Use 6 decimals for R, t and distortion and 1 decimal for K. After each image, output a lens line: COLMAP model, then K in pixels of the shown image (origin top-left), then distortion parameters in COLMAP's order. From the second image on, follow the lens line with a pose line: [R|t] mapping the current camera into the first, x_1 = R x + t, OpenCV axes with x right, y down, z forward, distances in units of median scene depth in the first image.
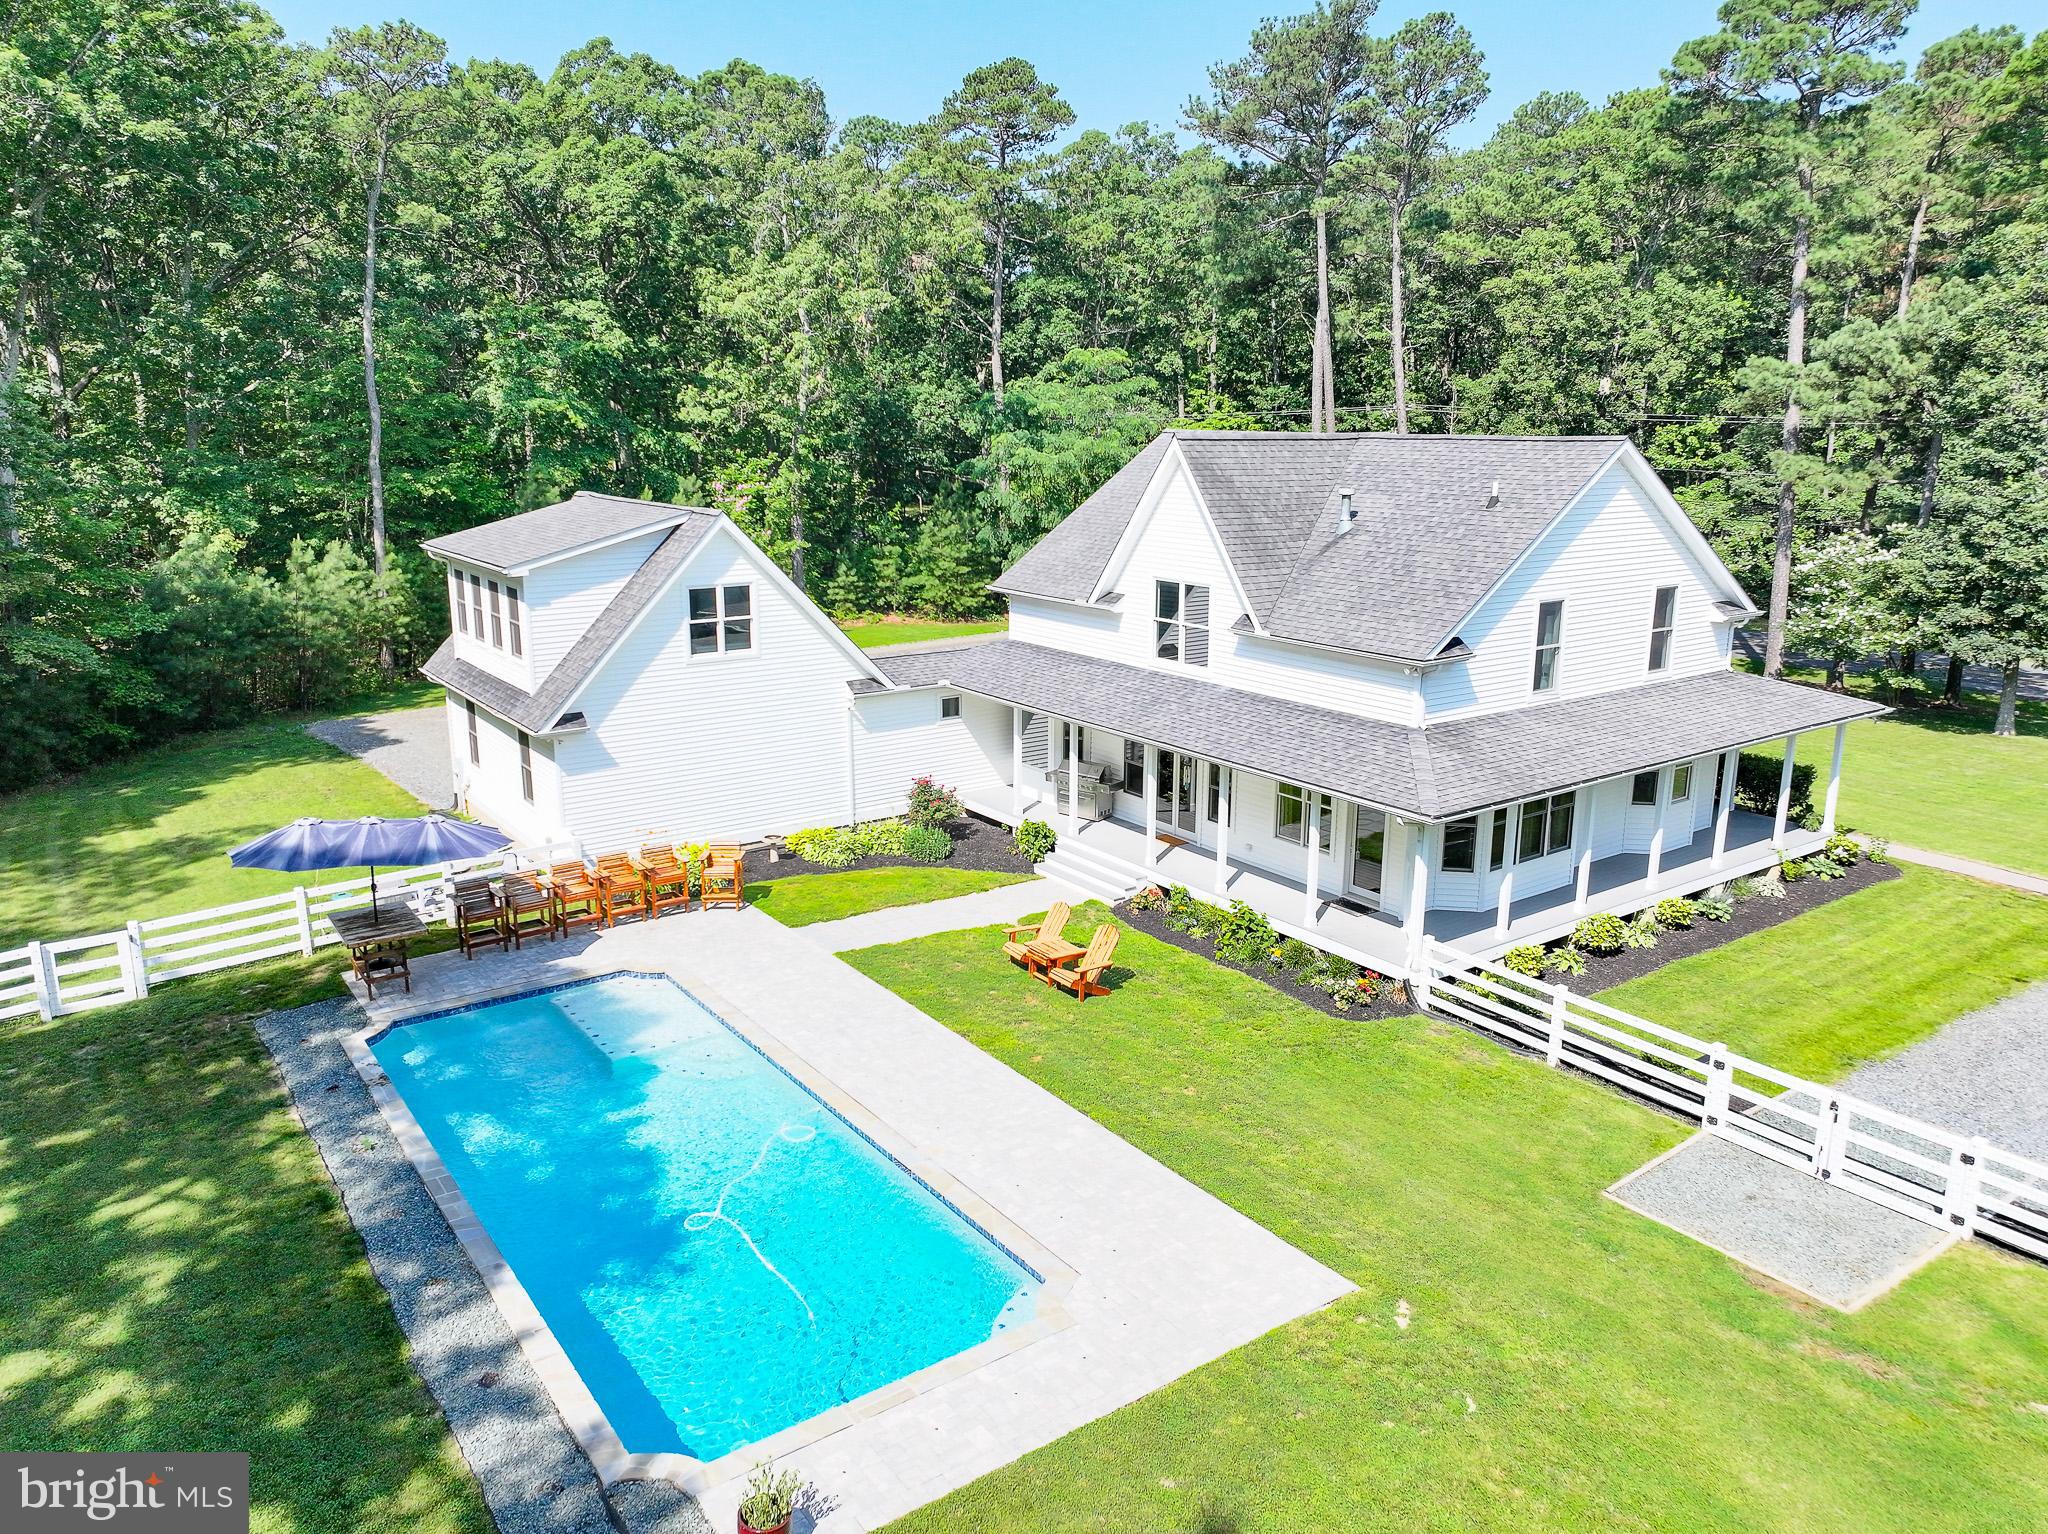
lens RADIAL K [[1458.7, 0, 1024.9], [0, 1458.7, 765.9], [0, 0, 1]] dist [-0.008272, 0.000925]
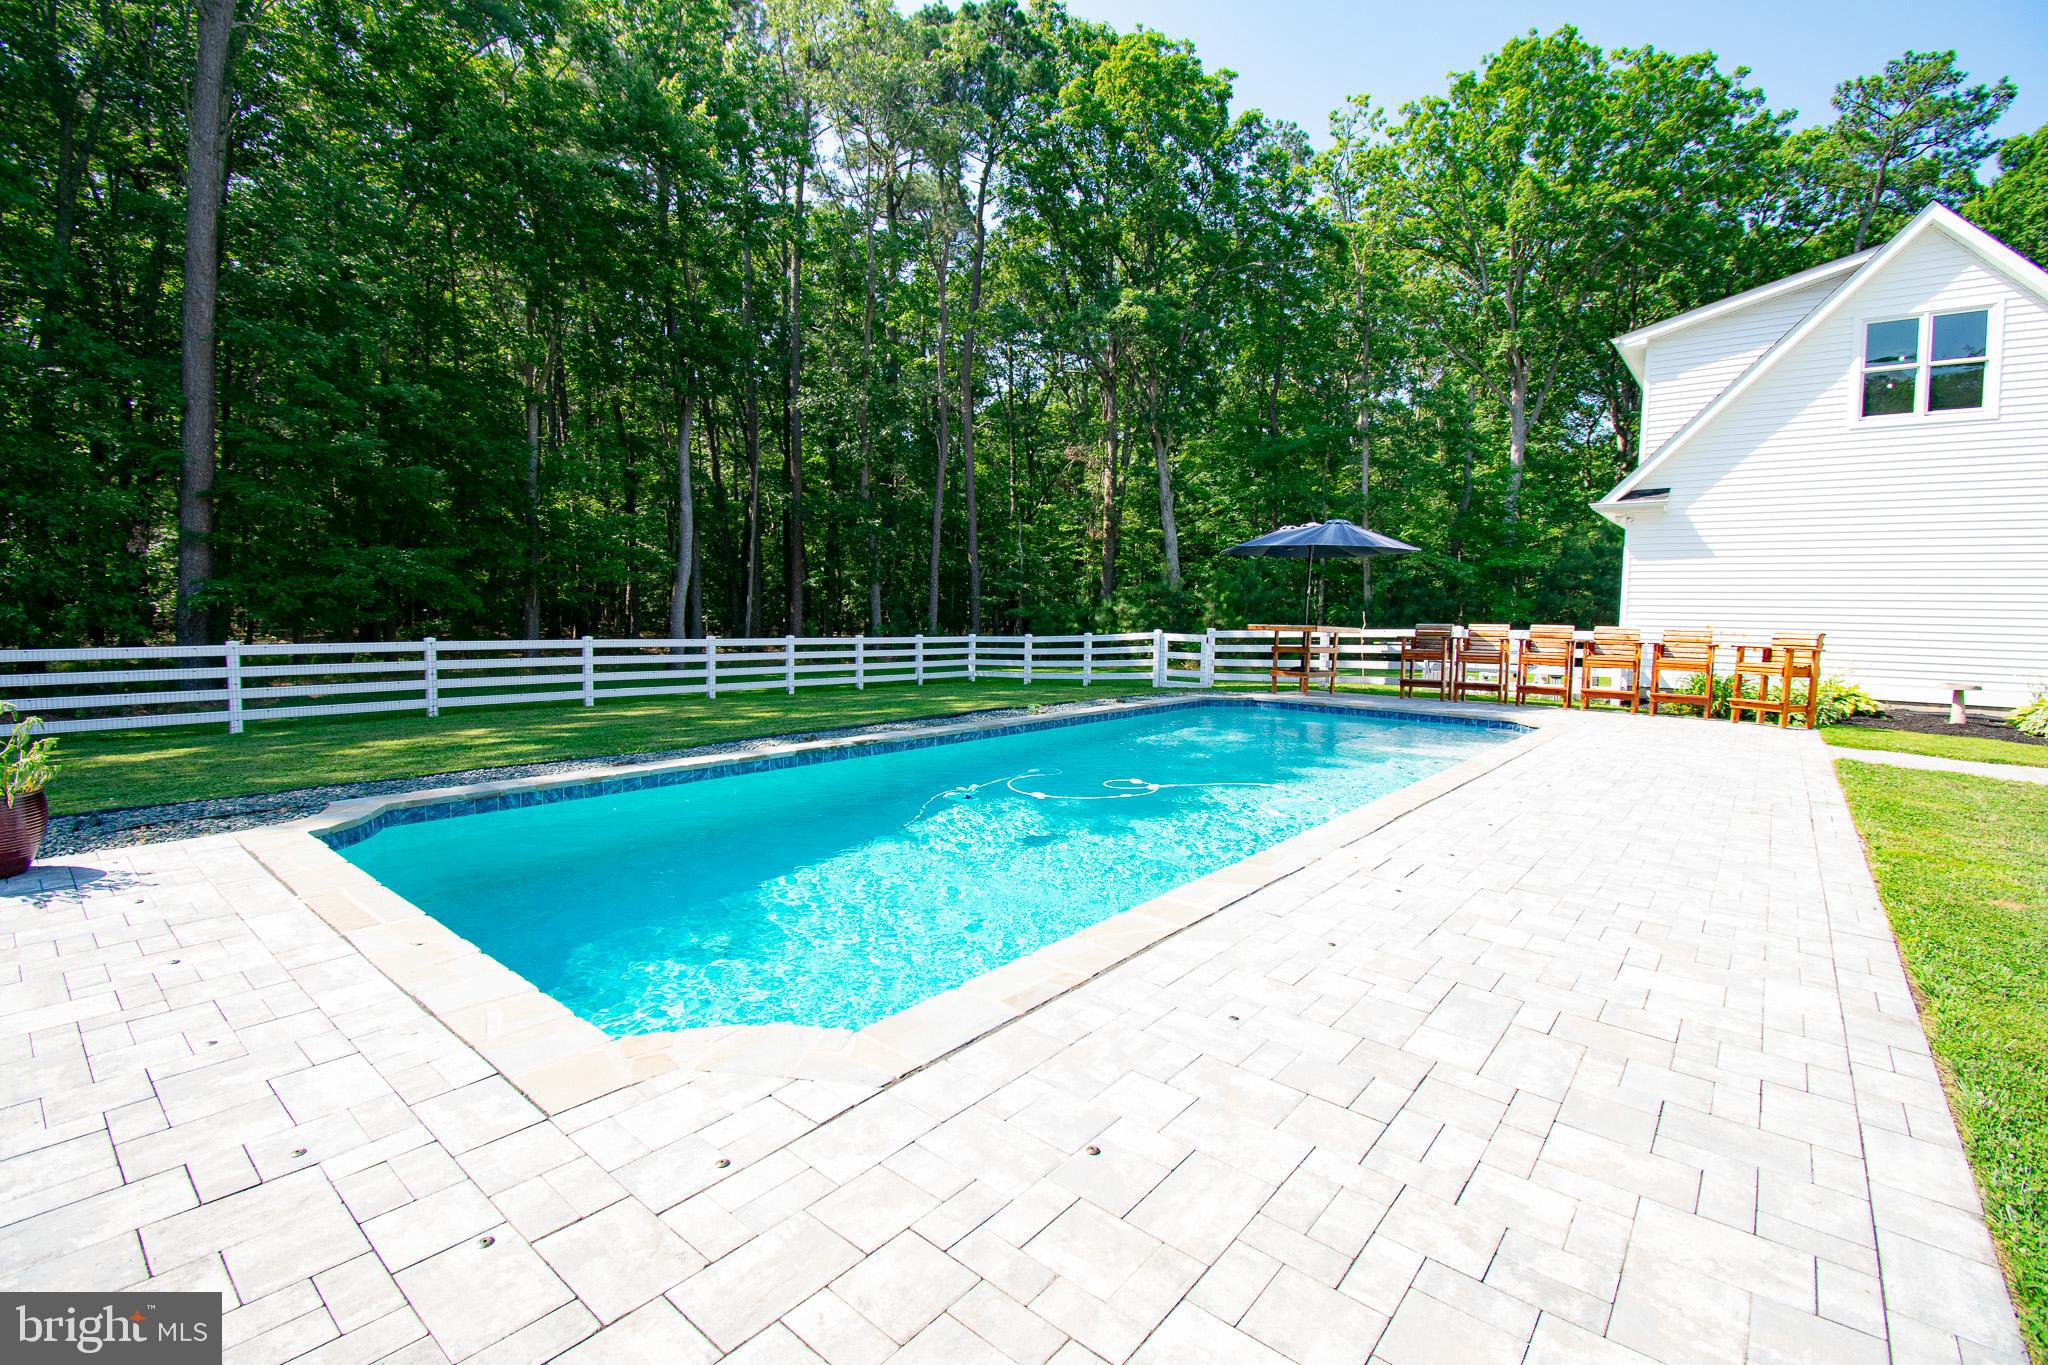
lens RADIAL K [[892.0, 0, 1036.3], [0, 892.0, 686.4], [0, 0, 1]] dist [-0.009801, -0.008661]
pose [[0.266412, 0.084243, -0.960171, 0.088451], [-0.248892, 0.968401, 0.015907, 0.142474], [0.931170, 0.234741, 0.278961, 0.506245]]
